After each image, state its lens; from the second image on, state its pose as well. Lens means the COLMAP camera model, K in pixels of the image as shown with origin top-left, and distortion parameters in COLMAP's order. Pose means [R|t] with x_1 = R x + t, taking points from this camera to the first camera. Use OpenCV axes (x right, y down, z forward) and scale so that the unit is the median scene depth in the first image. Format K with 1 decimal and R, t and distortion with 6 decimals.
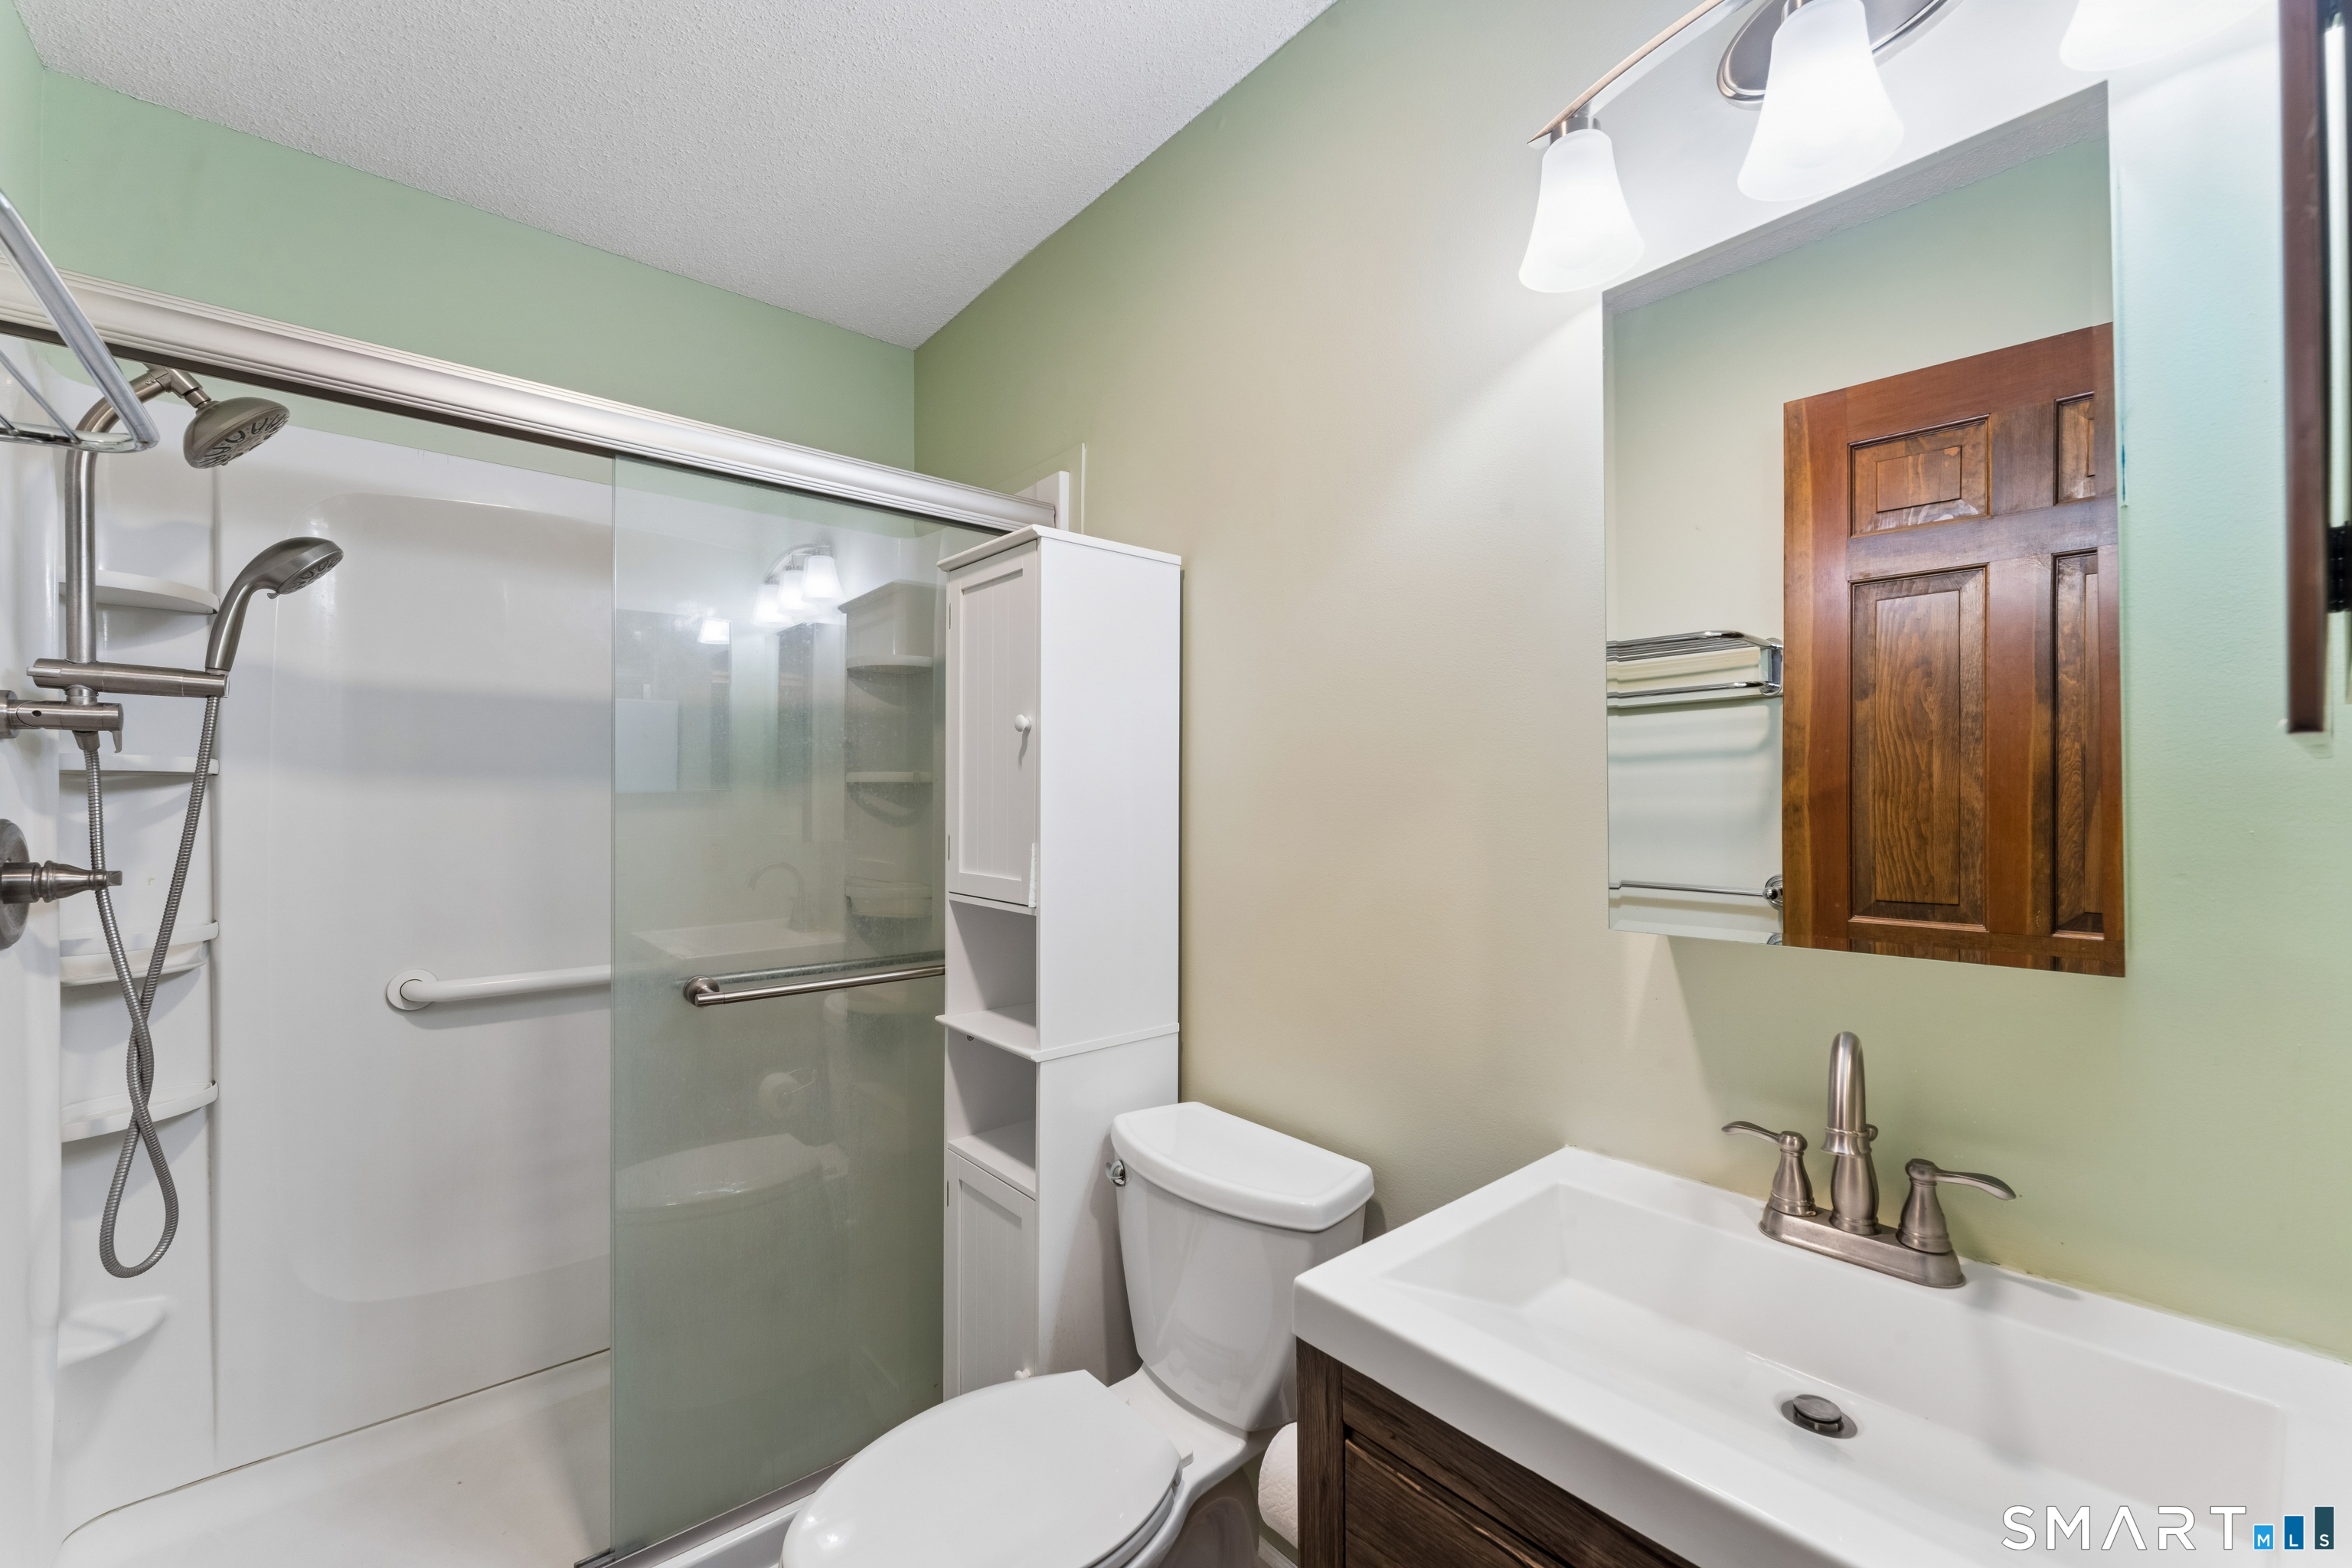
lens RADIAL K [[944.3, 0, 1180.6], [0, 944.3, 798.0], [0, 0, 1]] dist [-0.002274, 0.000419]
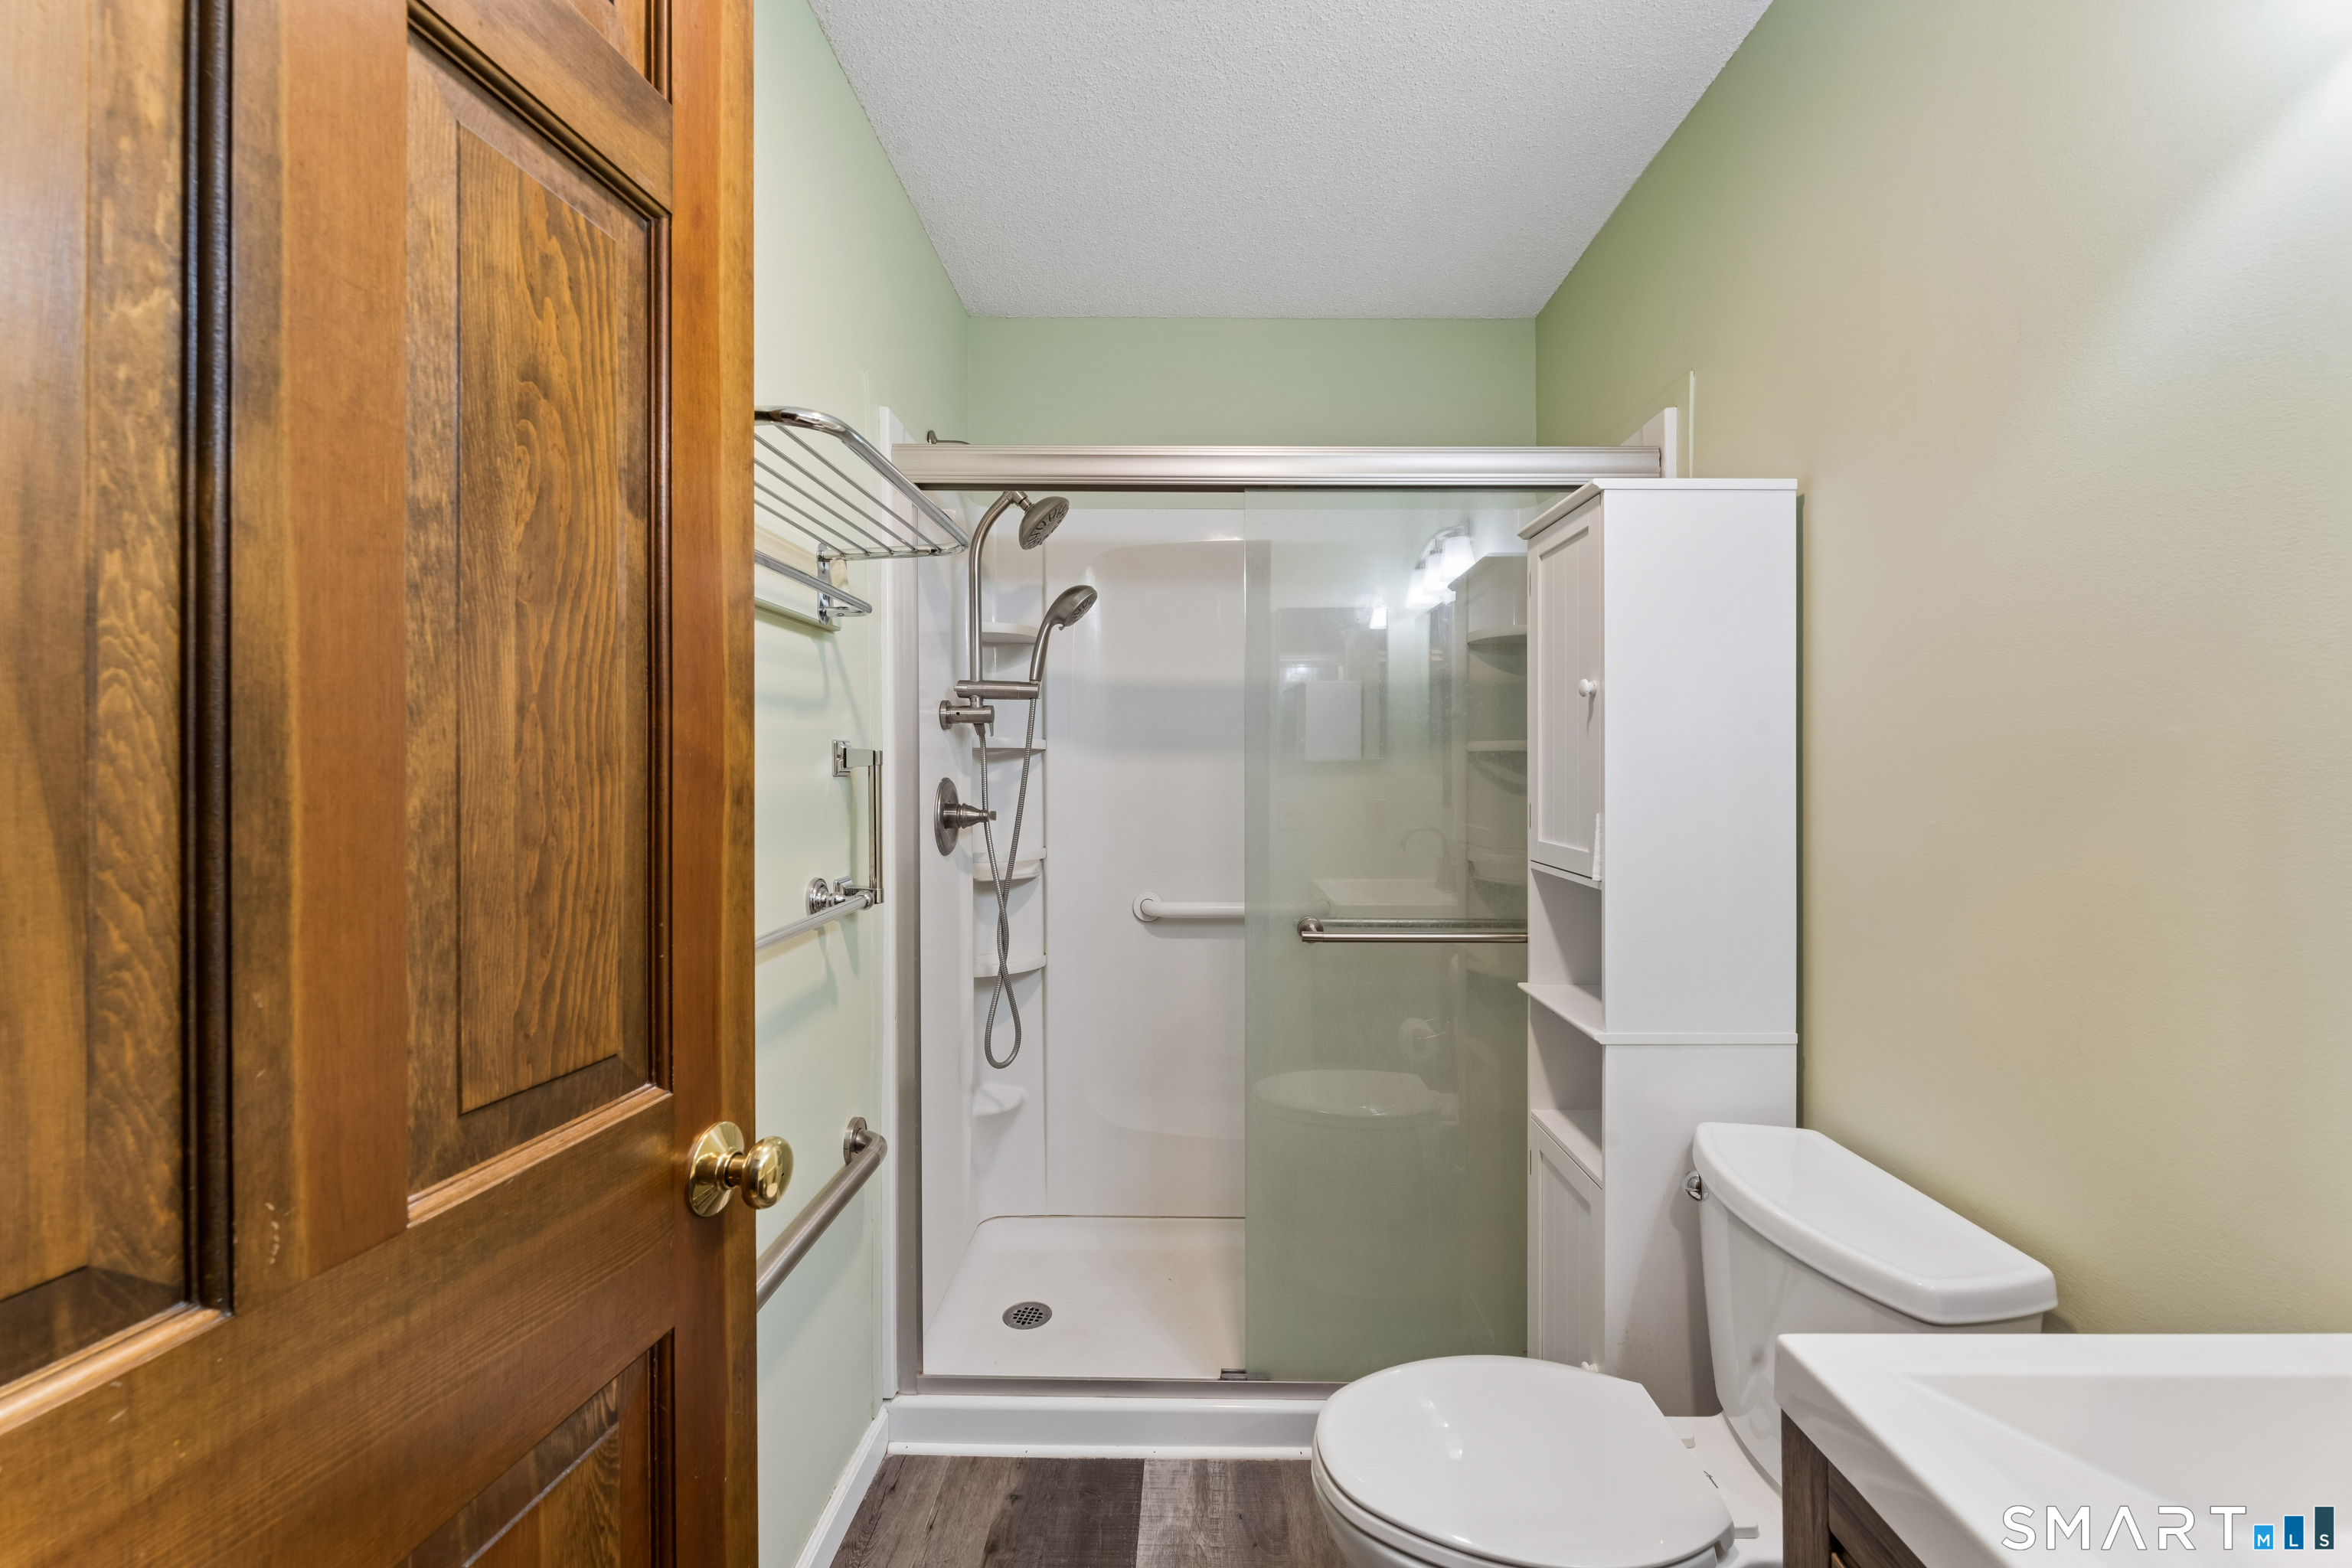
lens RADIAL K [[944.3, 0, 1200.7], [0, 944.3, 767.4], [0, 0, 1]] dist [-0.002274, 0.000419]
pose [[0.762006, 0.001957, -0.647567, 0.147128], [-0.001475, 0.999998, 0.001286, 0.000940], [0.647568, -0.000025, 0.762007, 0.014364]]
